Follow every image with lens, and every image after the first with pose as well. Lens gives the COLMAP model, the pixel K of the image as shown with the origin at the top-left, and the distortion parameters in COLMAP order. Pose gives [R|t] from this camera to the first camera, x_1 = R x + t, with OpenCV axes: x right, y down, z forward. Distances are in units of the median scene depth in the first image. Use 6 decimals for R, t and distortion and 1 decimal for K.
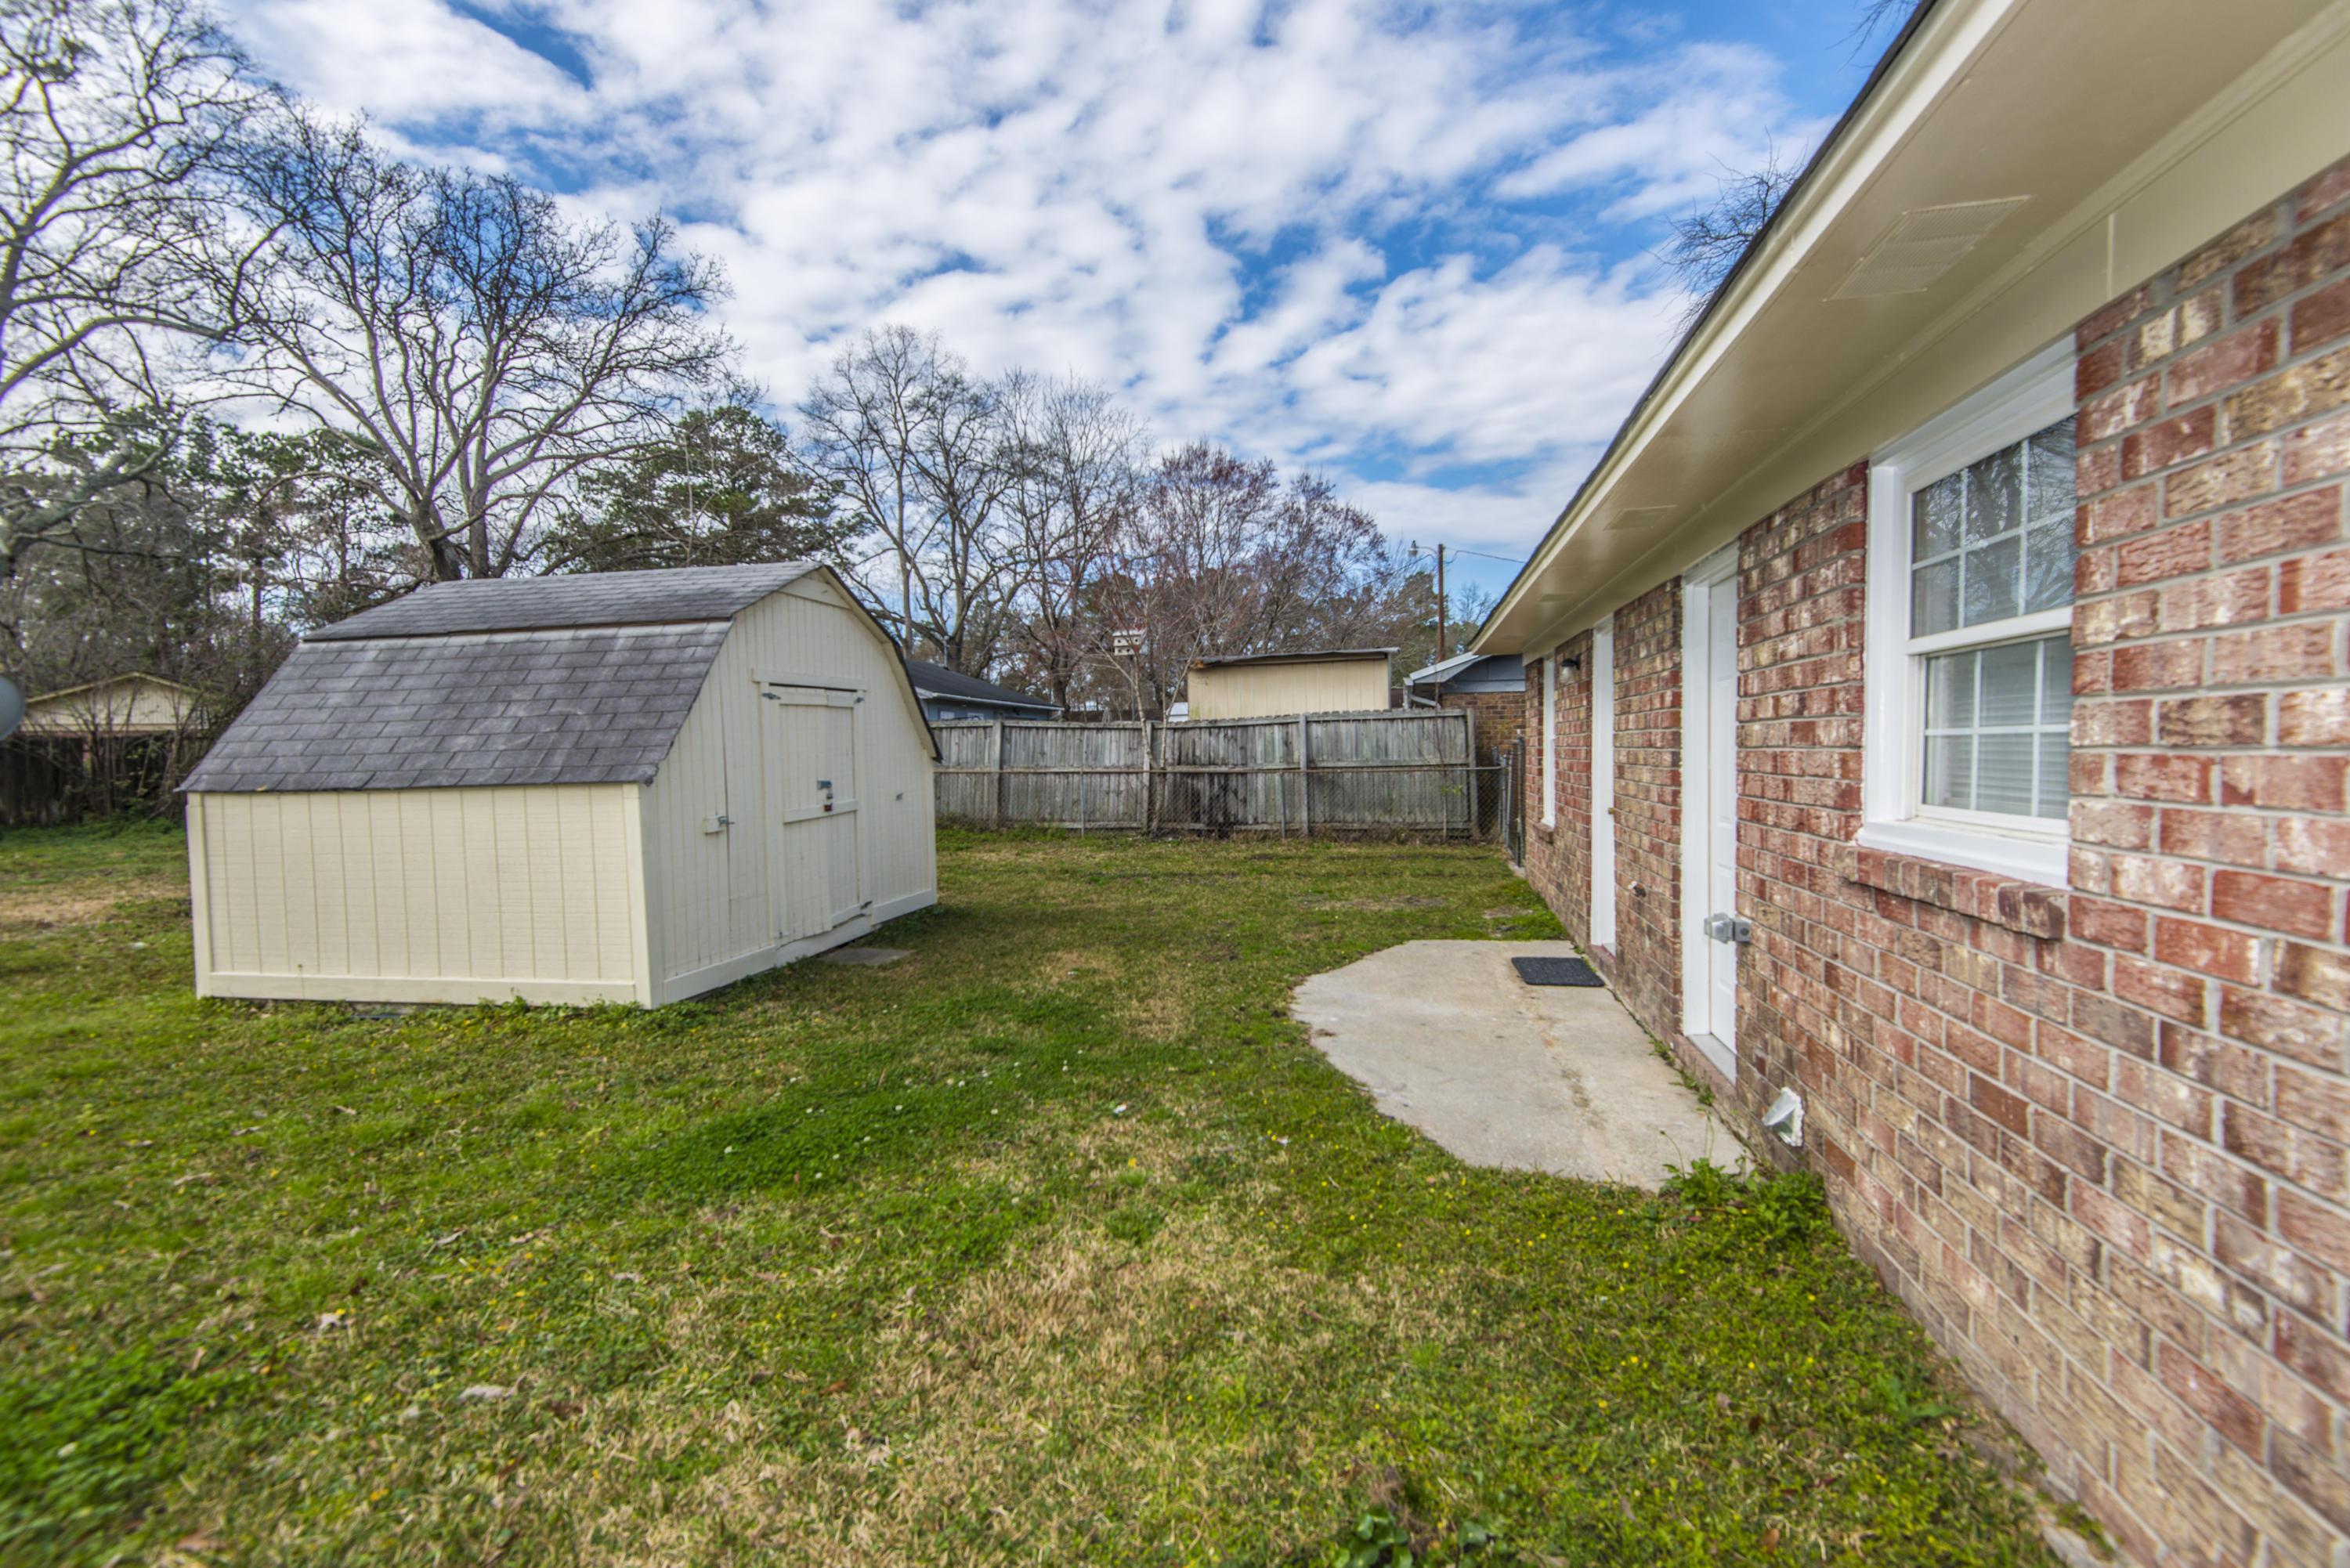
lens RADIAL K [[1060.8, 0, 1175.4], [0, 1060.8, 775.4], [0, 0, 1]] dist [0.024309, -0.012584]
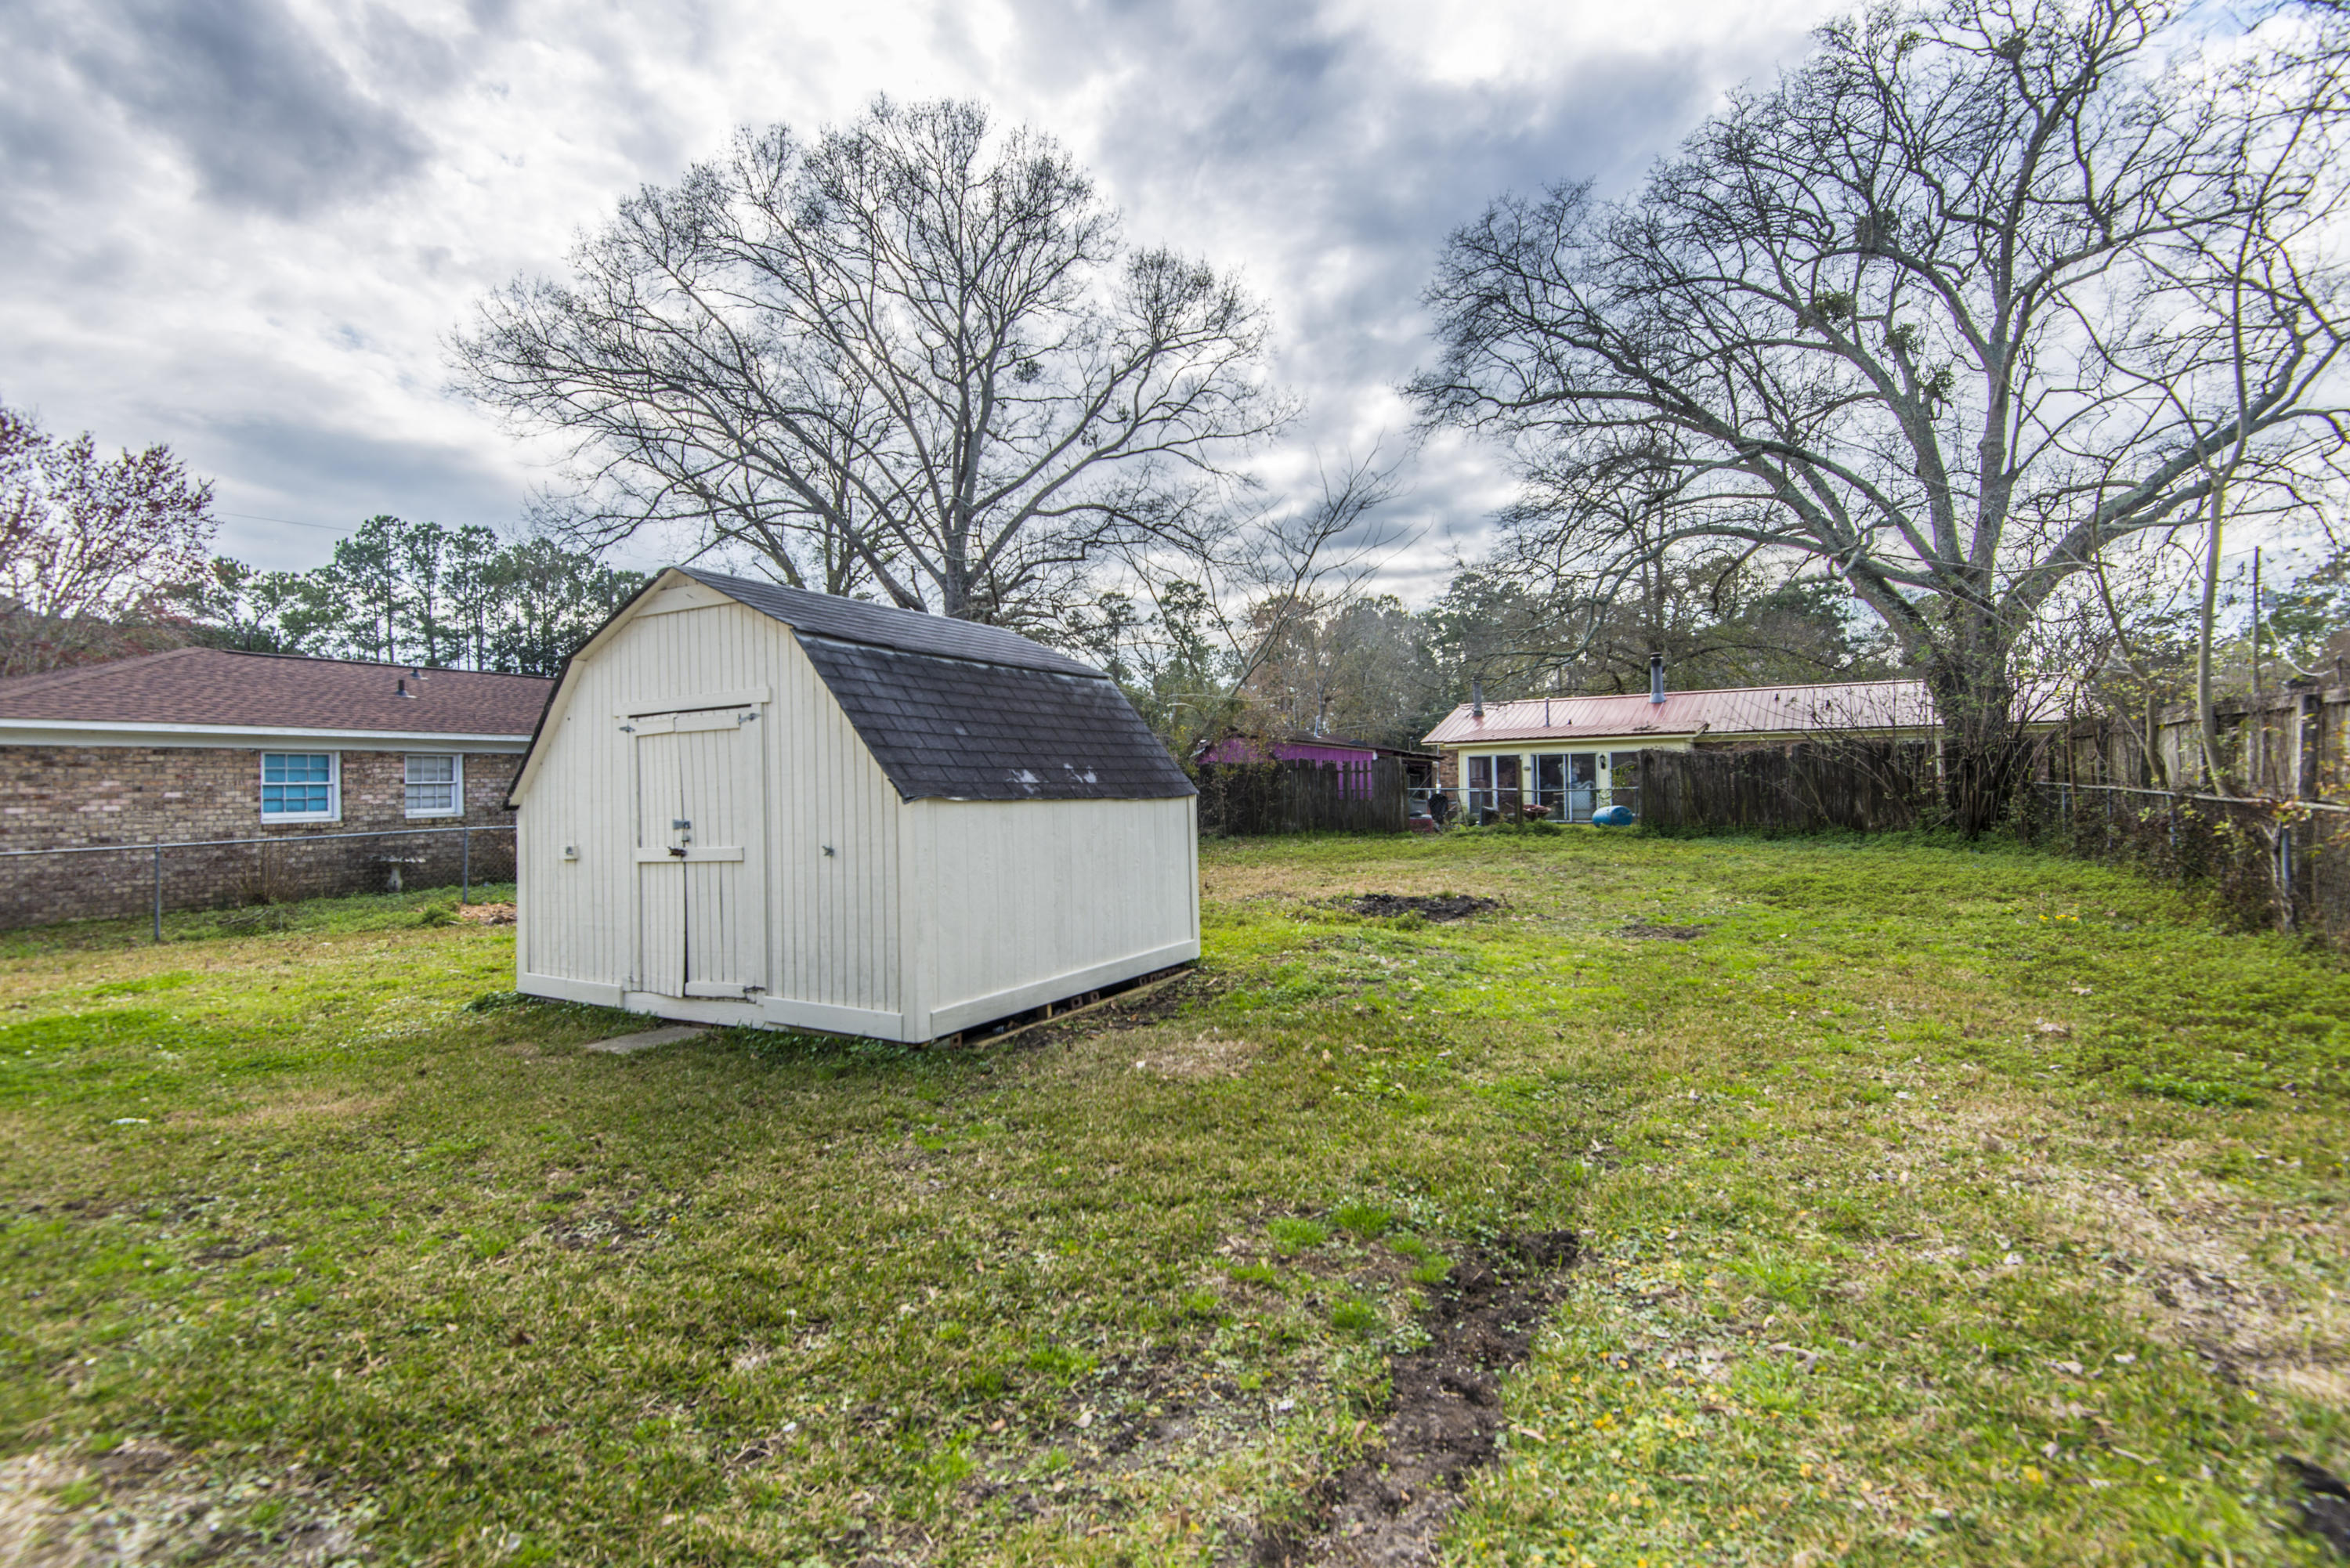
lens RADIAL K [[1060.8, 0, 1182.4], [0, 1060.8, 786.1], [0, 0, 1]] dist [0.024309, -0.012584]
pose [[-0.323624, 0.021864, -0.945933, 0.212532], [-0.002411, 0.999711, 0.023932, -0.026906], [0.946183, 0.010026, -0.323477, 1.017878]]
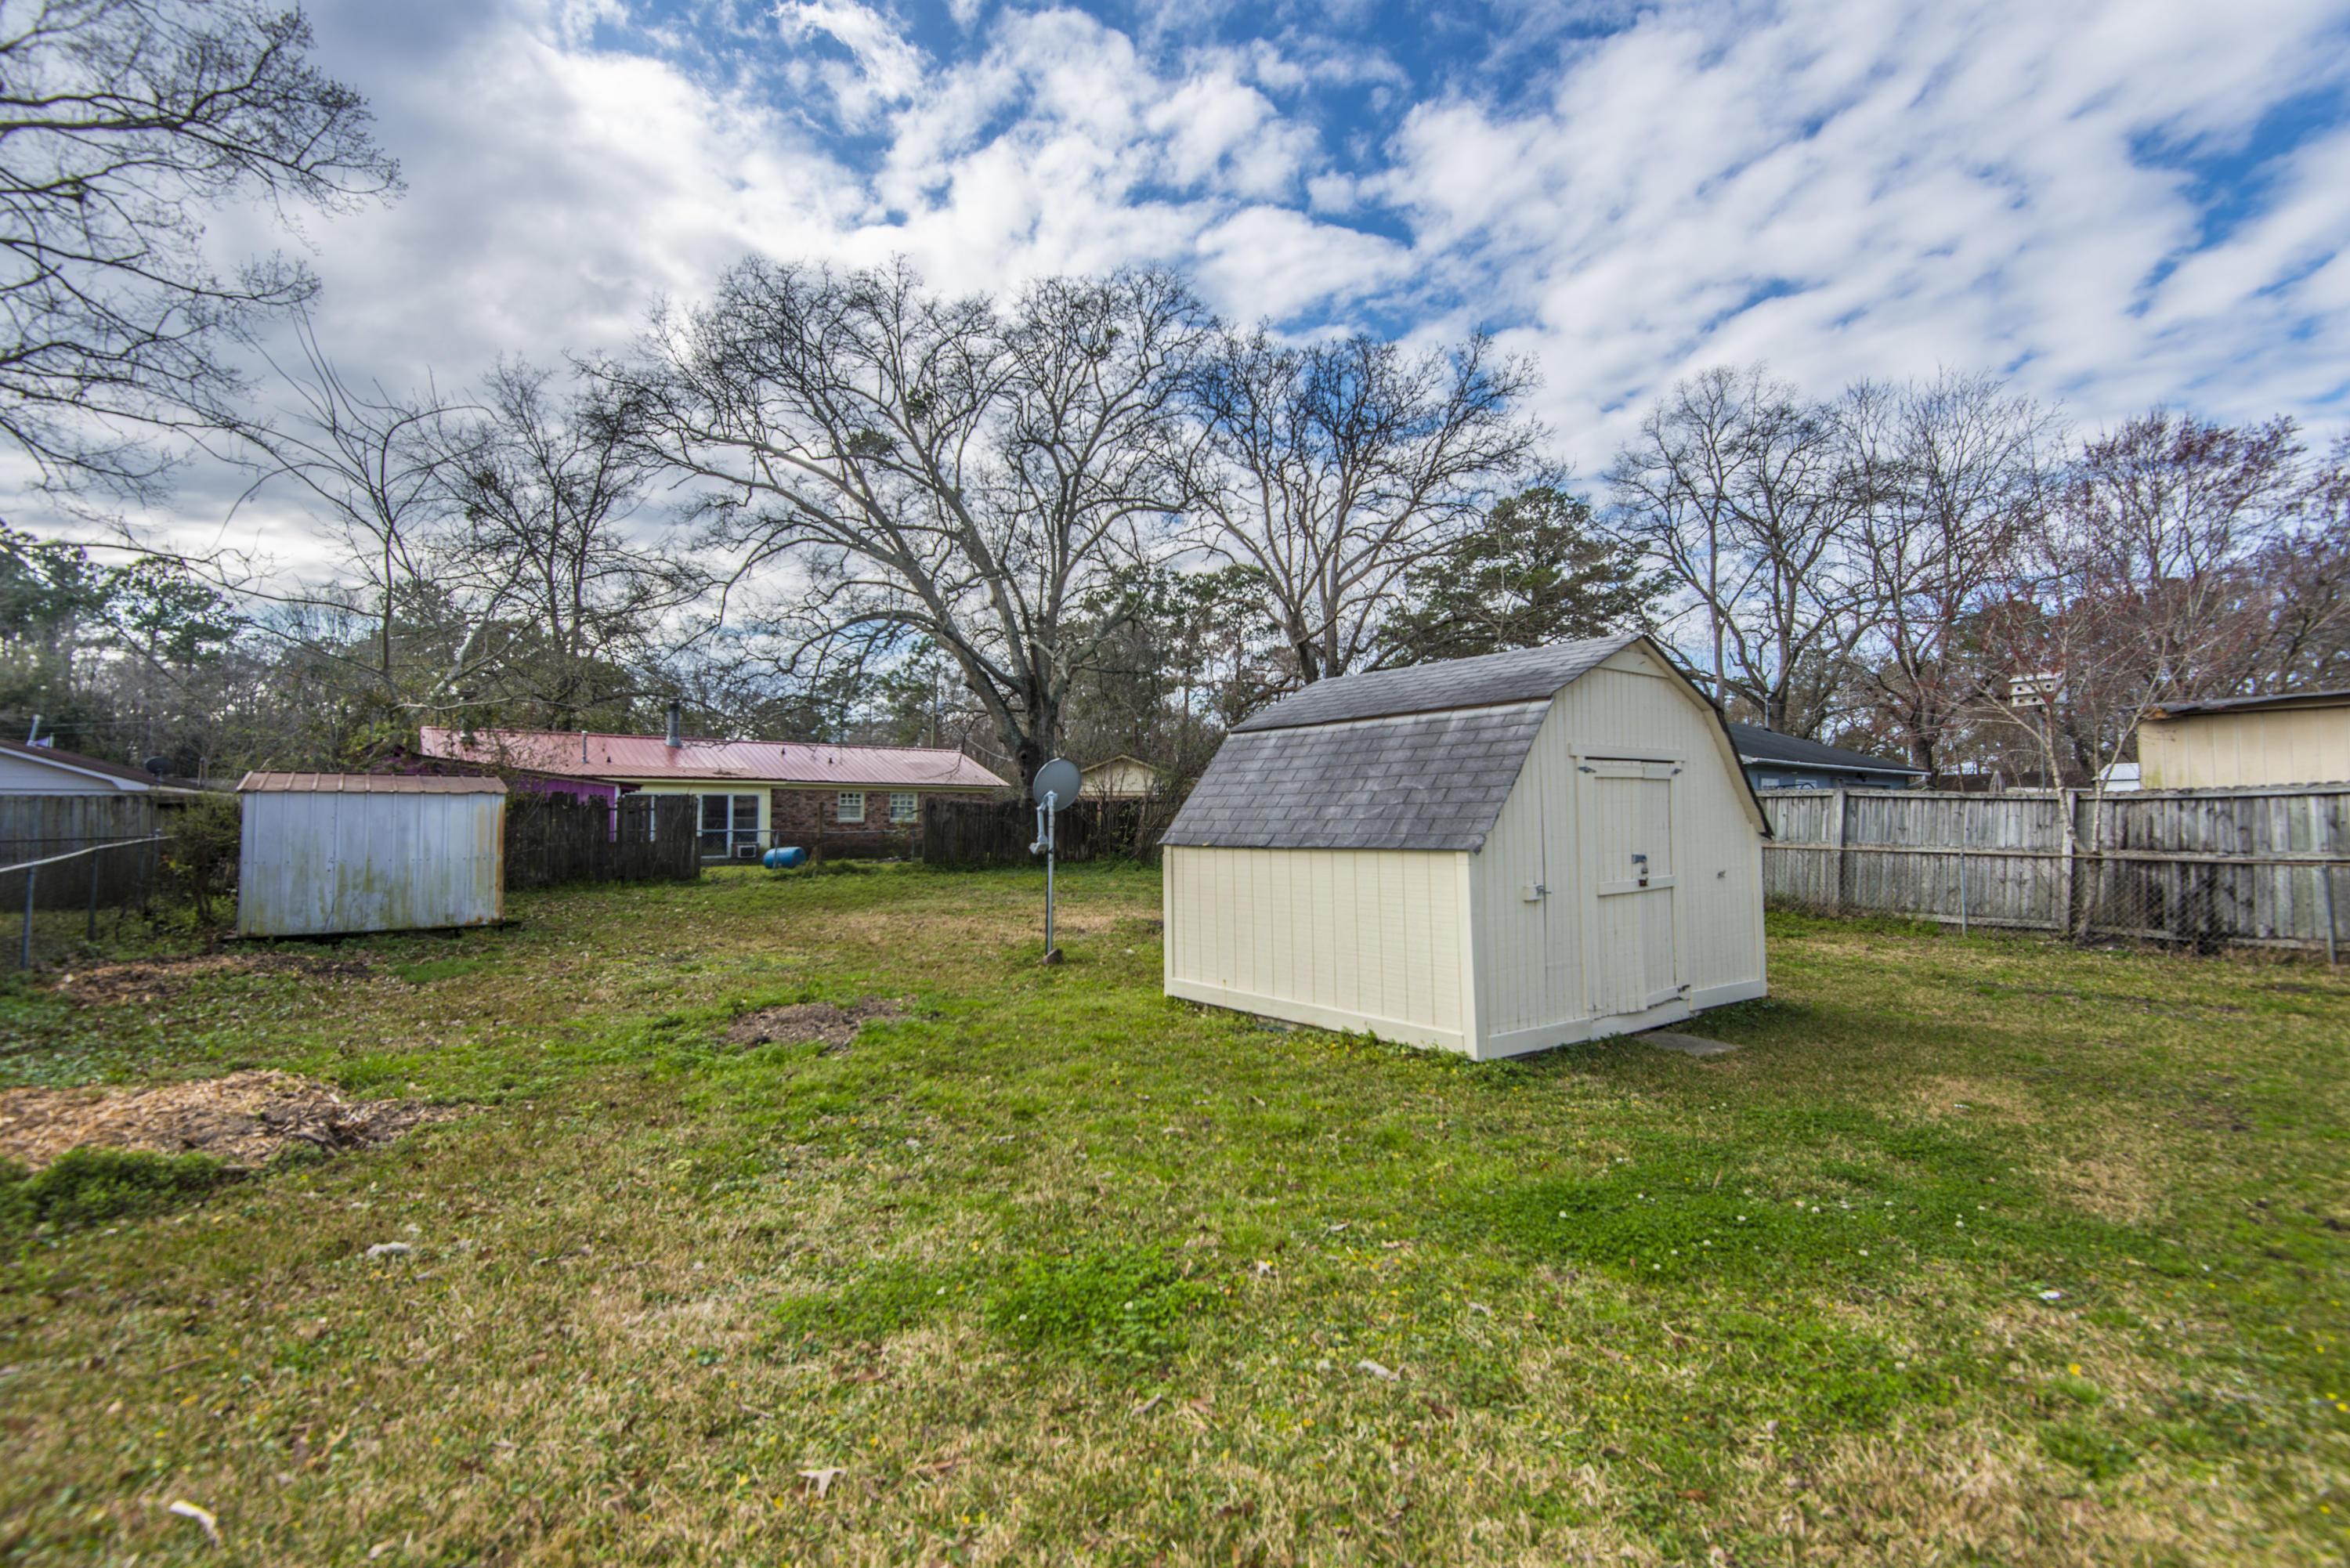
lens RADIAL K [[1060.8, 0, 1170.3], [0, 1060.8, 779.2], [0, 0, 1]] dist [0.024309, -0.012584]
pose [[0.752987, -0.006421, -0.658004, -0.005637], [-0.031760, 0.998432, -0.046087, -0.003337], [0.657268, 0.055601, 0.751603, -0.015274]]
